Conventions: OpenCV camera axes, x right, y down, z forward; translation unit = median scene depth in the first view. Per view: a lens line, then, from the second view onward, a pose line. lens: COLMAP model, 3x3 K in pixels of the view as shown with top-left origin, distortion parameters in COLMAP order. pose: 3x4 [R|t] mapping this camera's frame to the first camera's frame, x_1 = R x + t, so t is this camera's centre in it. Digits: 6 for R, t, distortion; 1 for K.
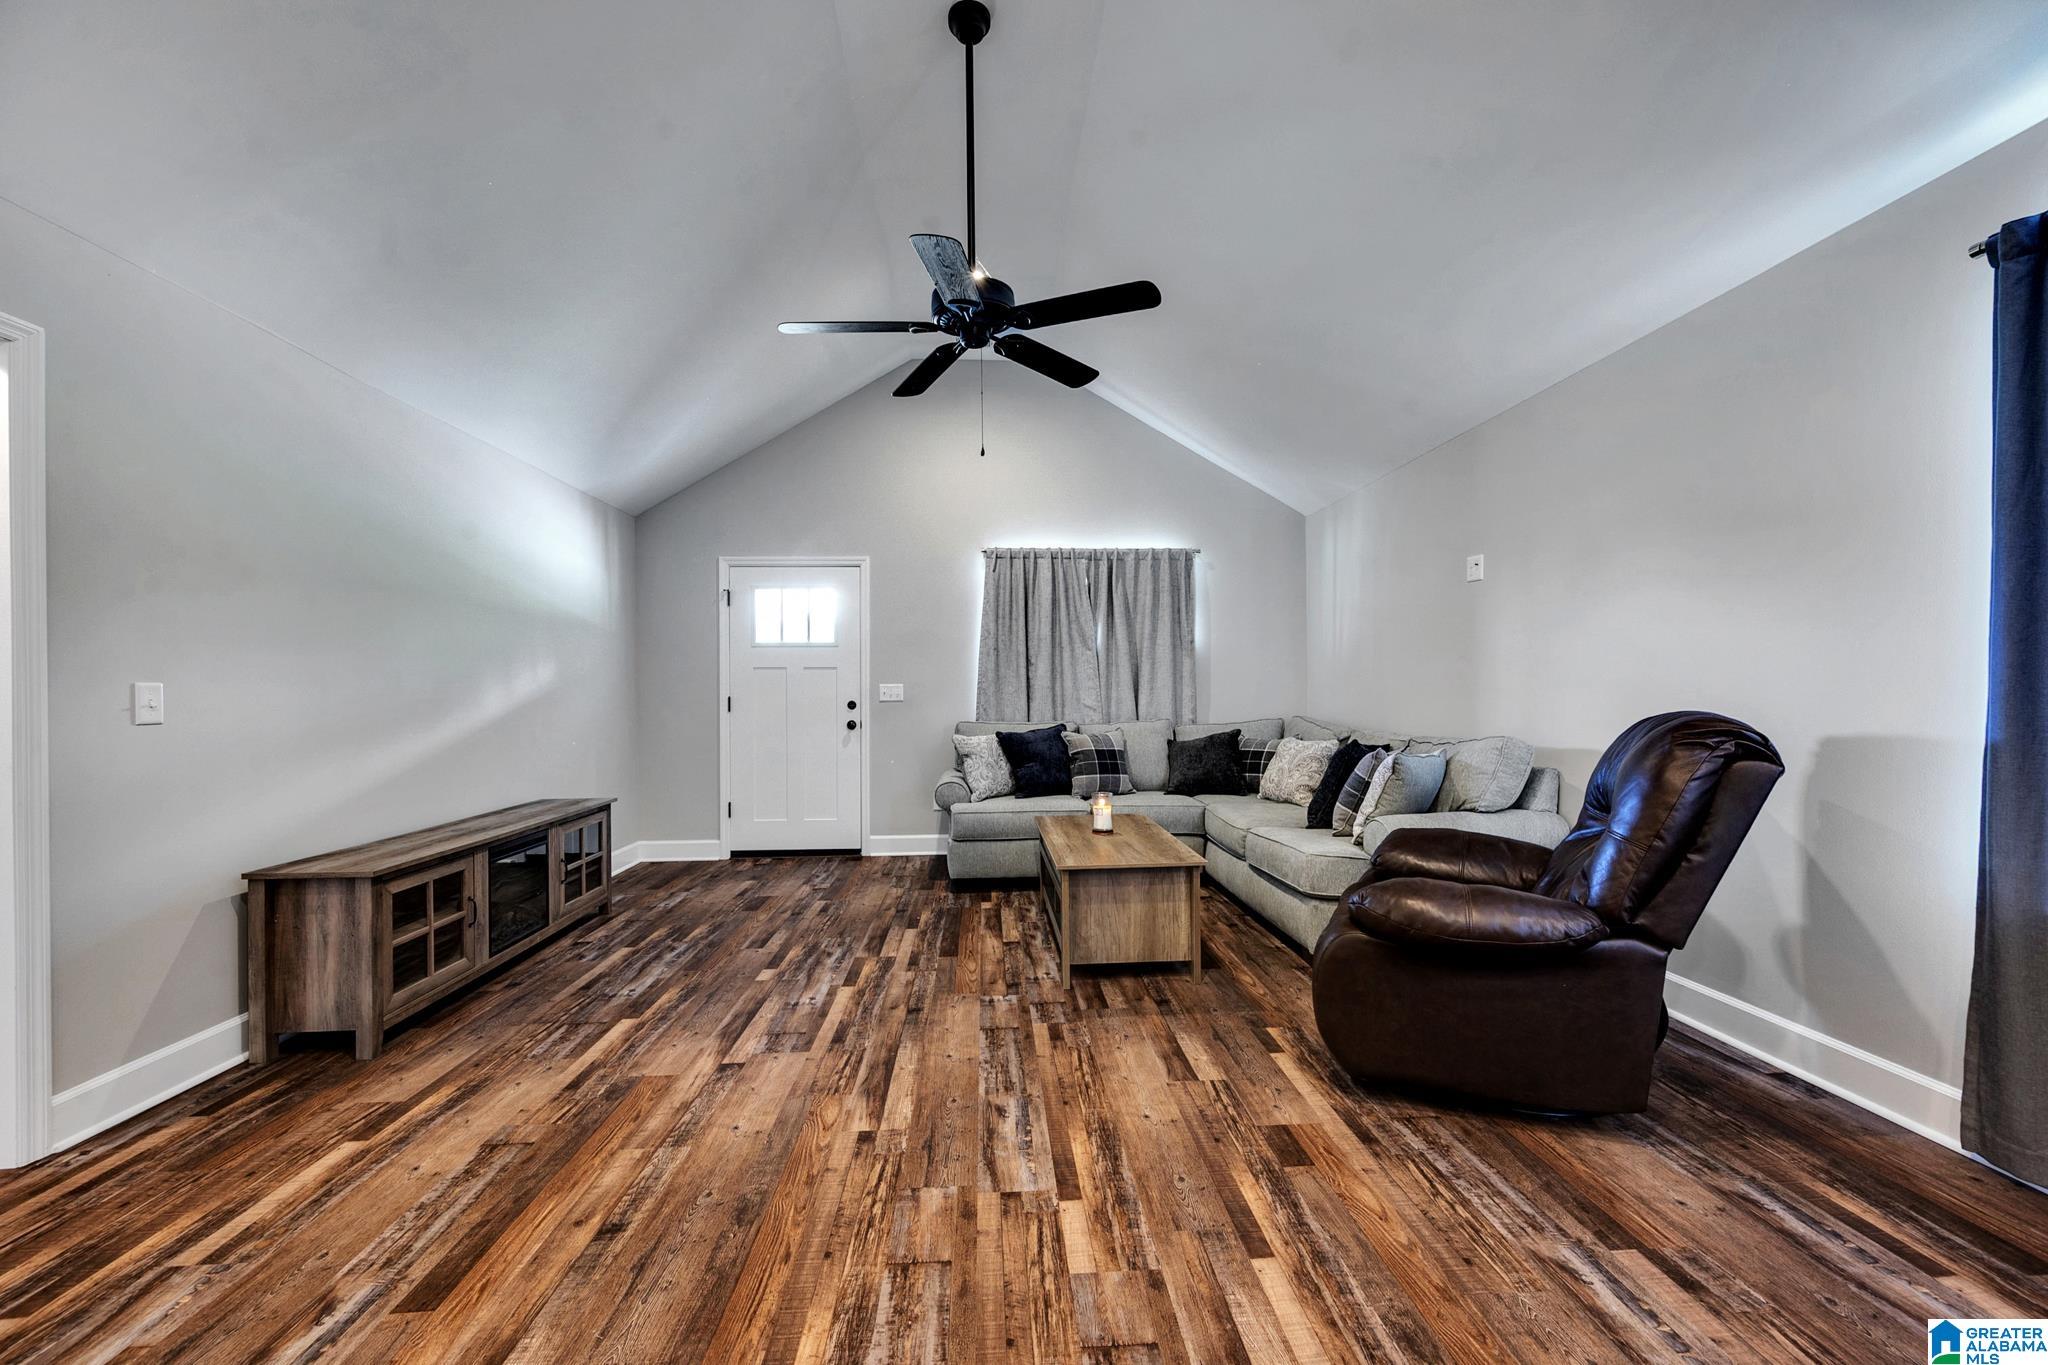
lens RADIAL K [[804.3, 0, 1022.2], [0, 804.3, 693.4], [0, 0, 1]] dist [-0.001142, 0.000394]
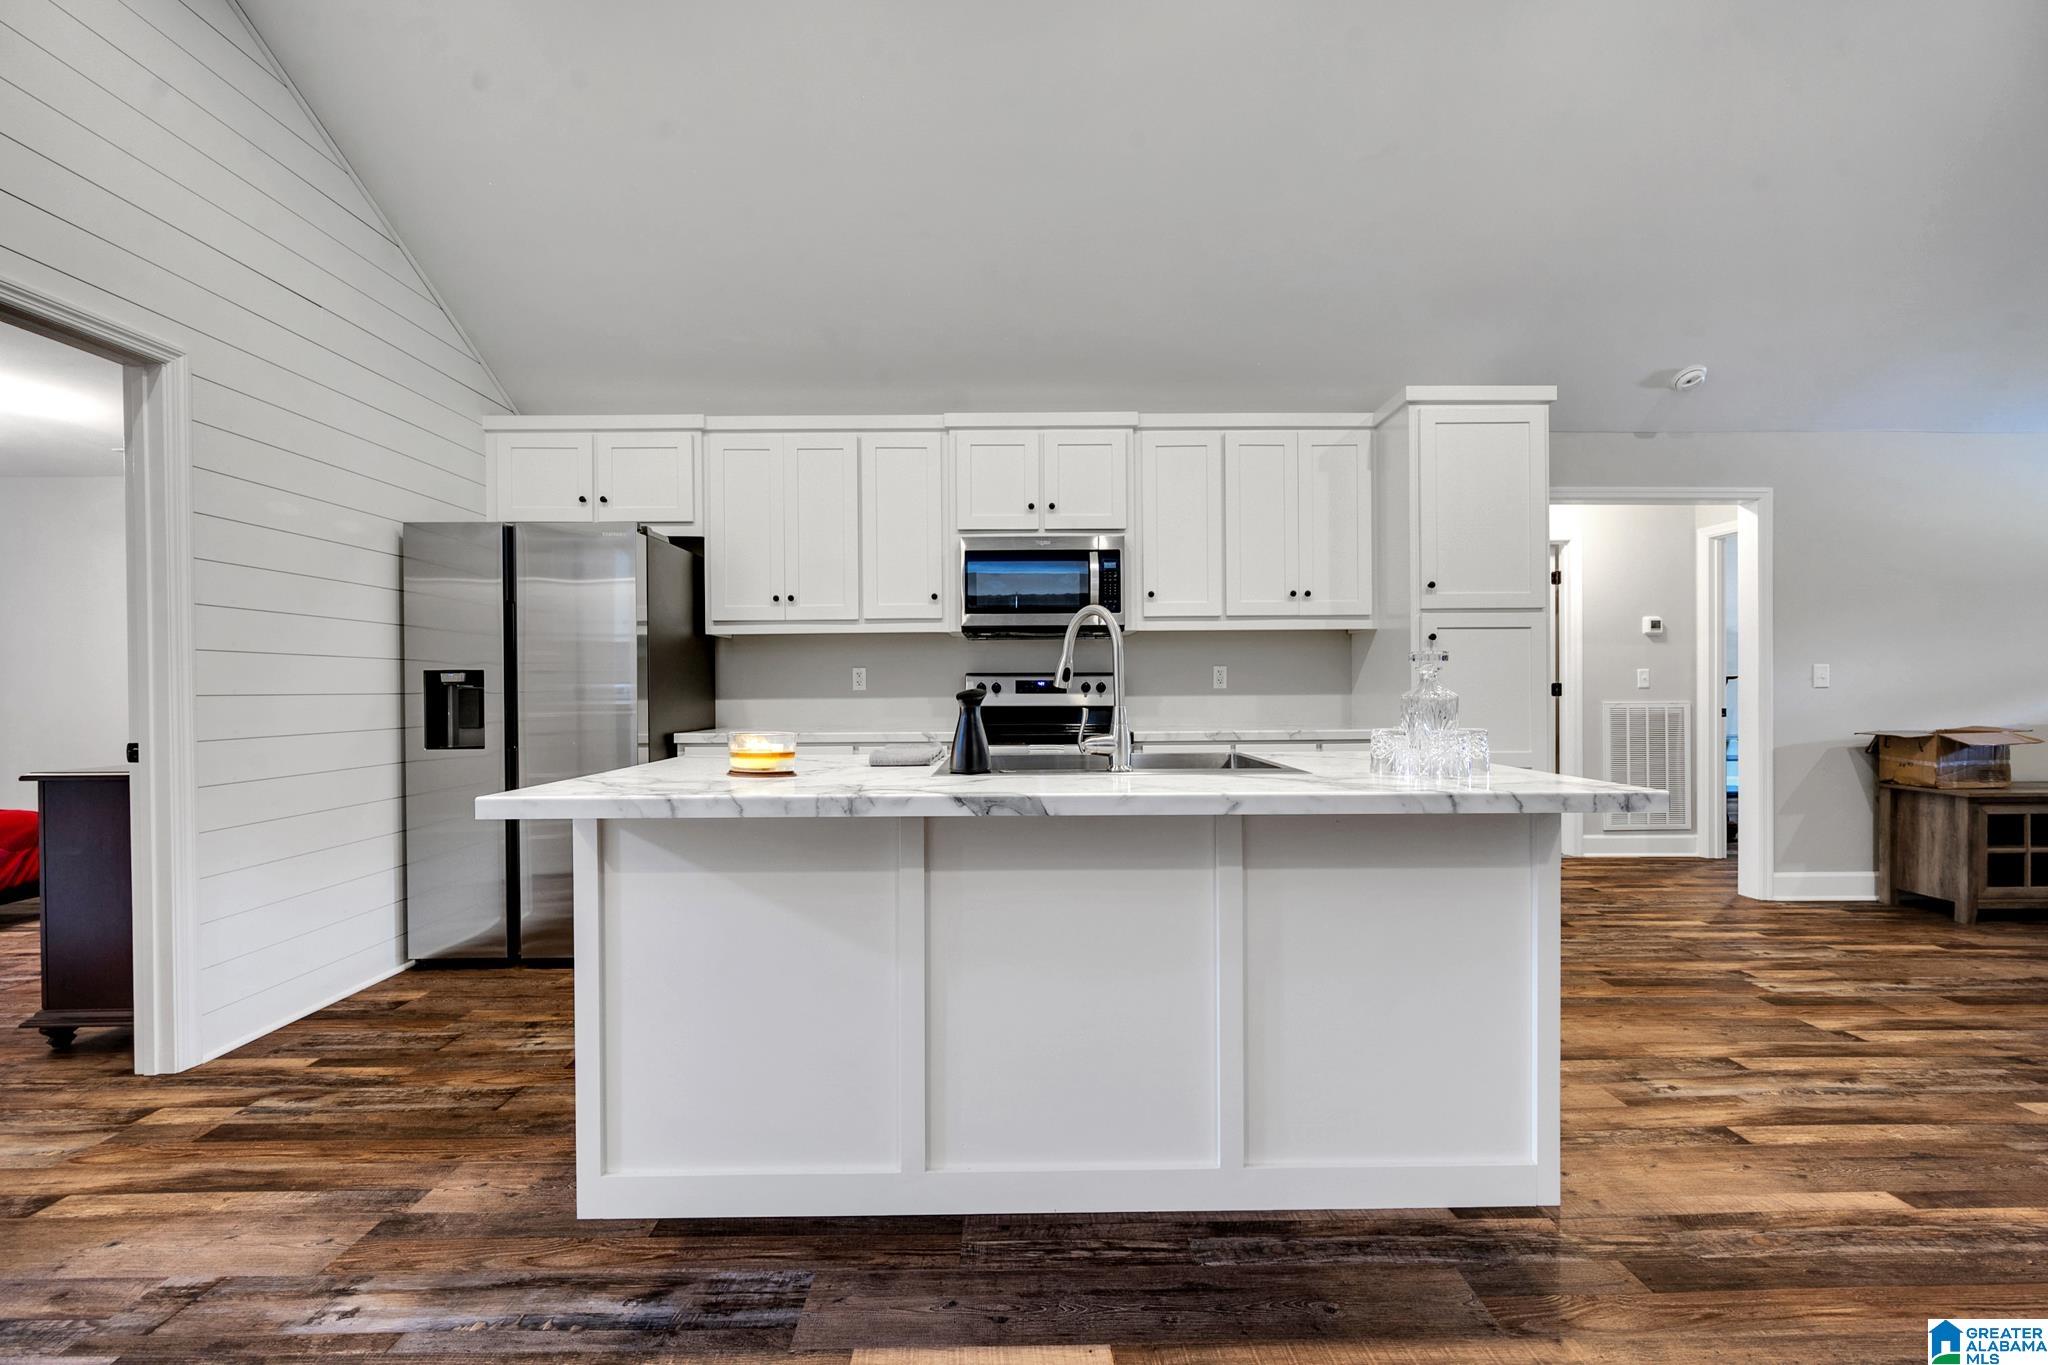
lens RADIAL K [[804.3, 0, 1022.2], [0, 804.3, 693.4], [0, 0, 1]] dist [-0.001142, 0.000394]
pose [[-0.041574, 0.020189, -0.998931, 0.679792], [0.007545, 0.999774, 0.019892, 0.001197], [0.999107, -0.006710, -0.041717, -0.616808]]
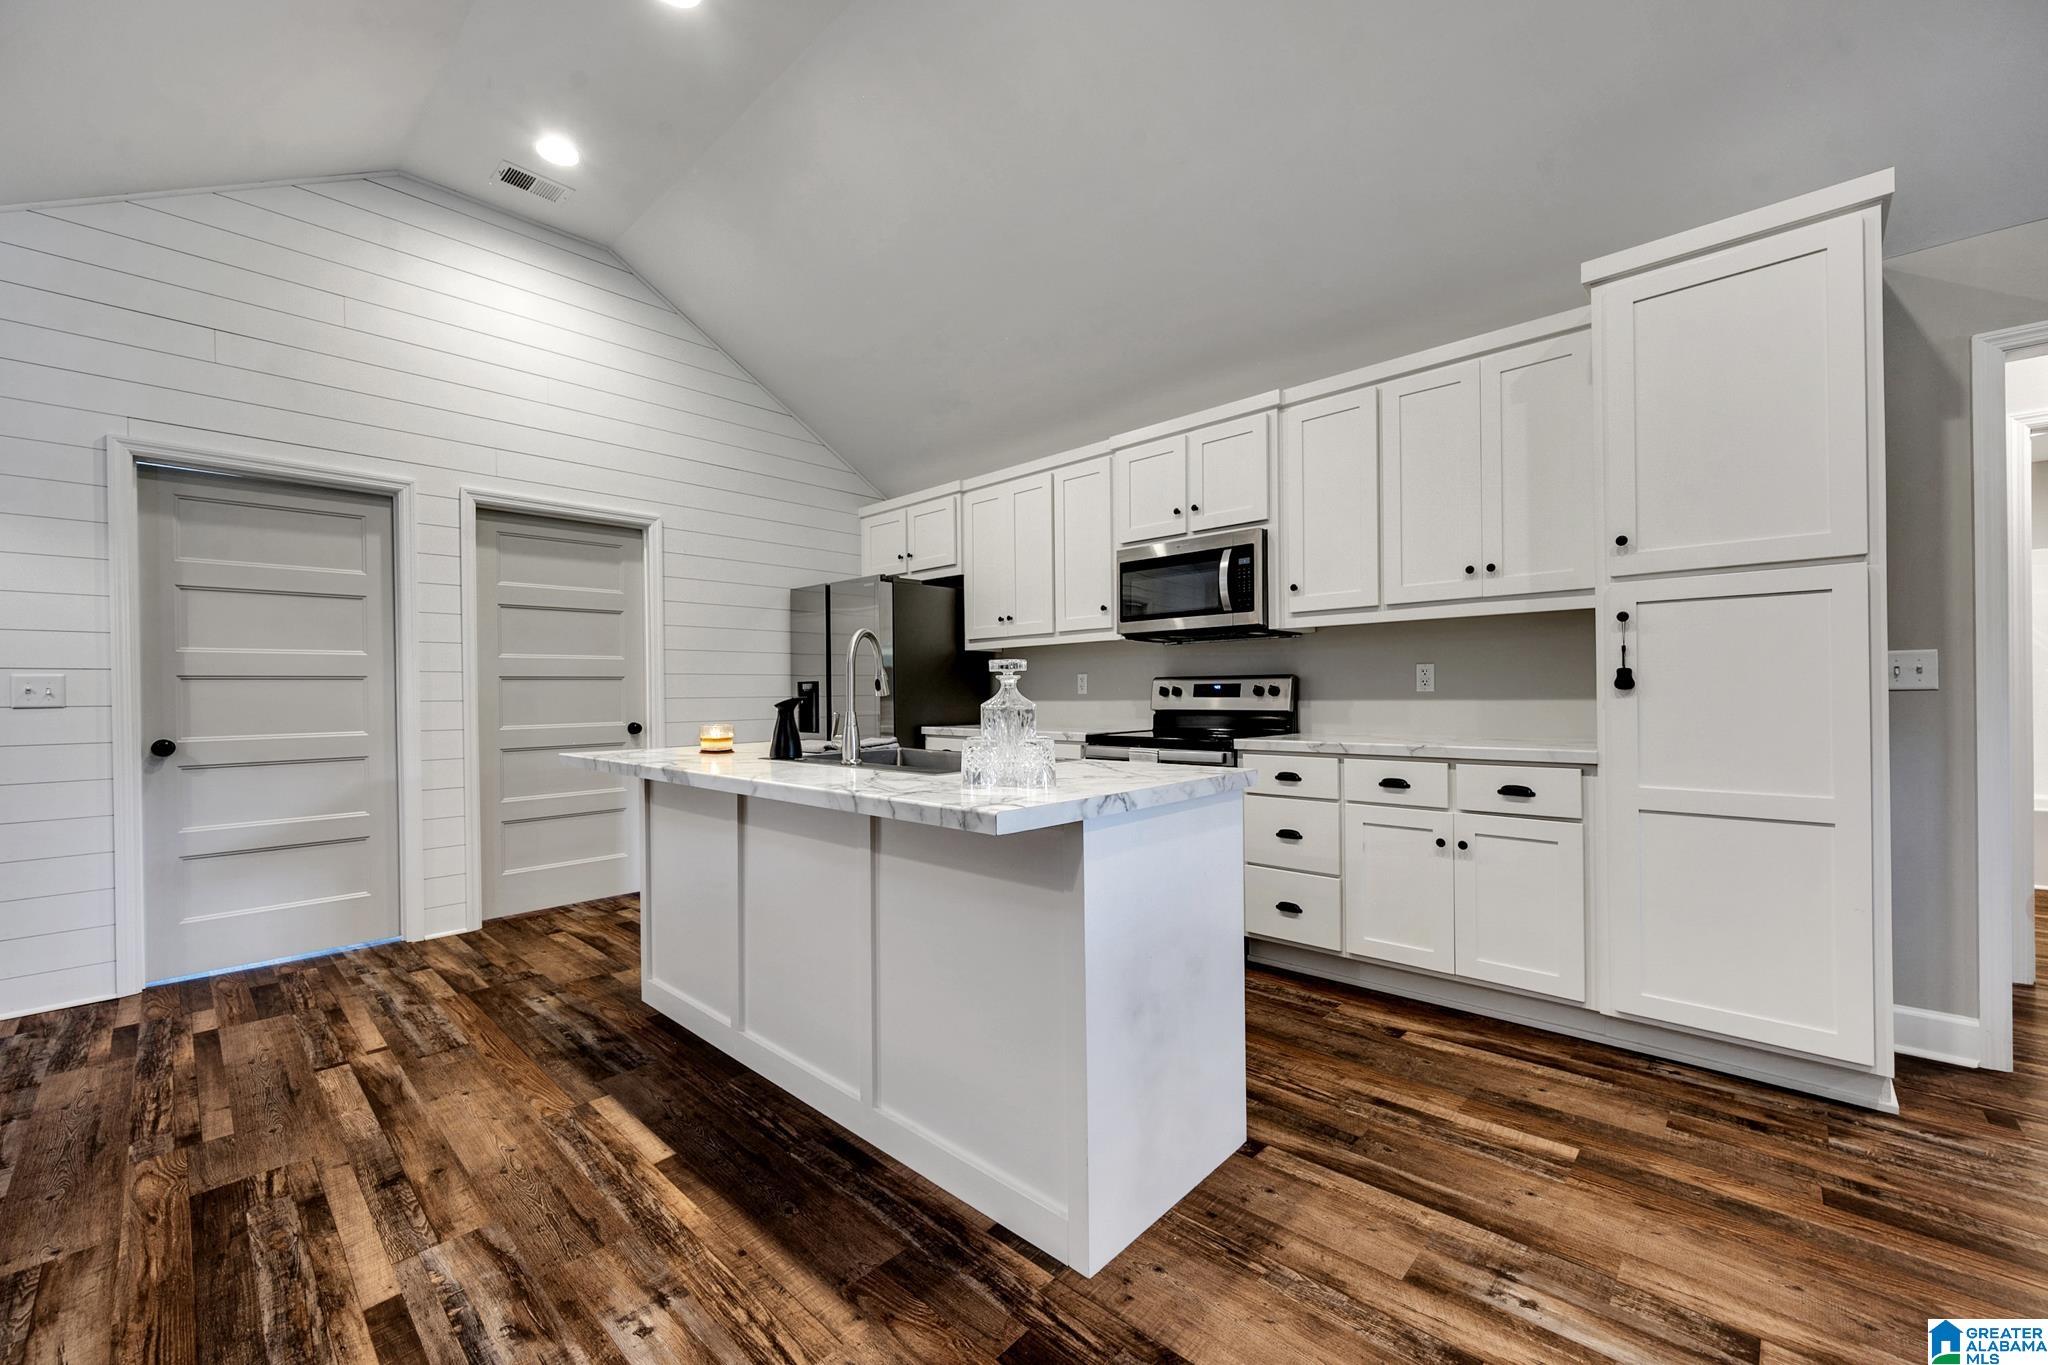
lens RADIAL K [[805.3, 0, 1026.2], [0, 805.3, 691.8], [0, 0, 1]] dist [-0.000373, -0.000147]
pose [[-0.719223, 0.017943, -0.694548, 0.443692], [0.018992, 0.999801, 0.006162, 0.006133], [0.694520, -0.008759, -0.719420, 0.186263]]
